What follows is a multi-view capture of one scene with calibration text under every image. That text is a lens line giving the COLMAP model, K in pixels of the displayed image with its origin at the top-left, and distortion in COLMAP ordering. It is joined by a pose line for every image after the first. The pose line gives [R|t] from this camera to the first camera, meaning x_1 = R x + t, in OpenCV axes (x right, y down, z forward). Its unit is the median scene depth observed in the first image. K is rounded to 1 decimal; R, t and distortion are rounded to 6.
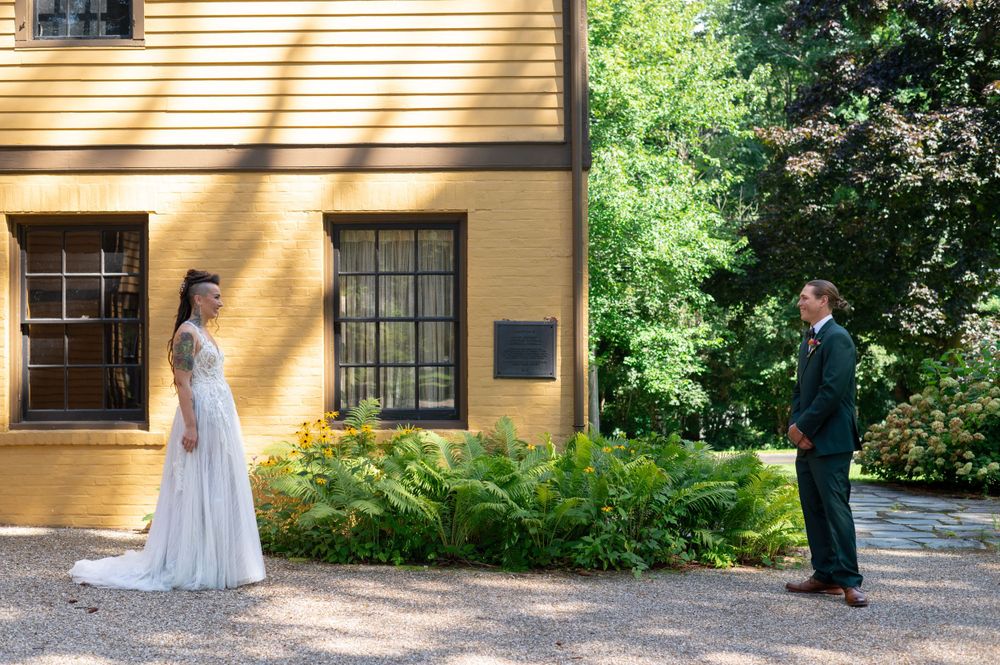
lens RADIAL K [[1464.5, 0, 500.0], [0, 1464.5, 332.5], [0, 0, 1]] dist [-0.007327, 0.085386]
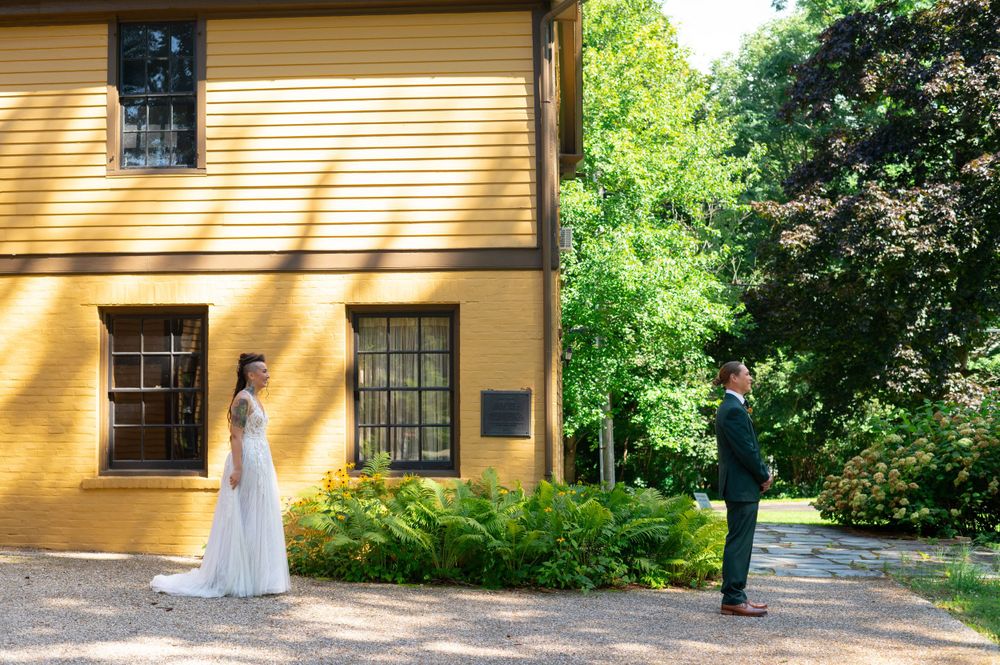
lens RADIAL K [[1436.8, 0, 446.0], [0, 1436.8, 333.0], [0, 0, 1]] dist [0.004547, -0.099898]
pose [[0.997821, -0.002042, -0.065950, 0.046676], [-0.000261, 0.999391, -0.034887, -0.014109], [0.065981, 0.034828, 0.997213, -0.223854]]
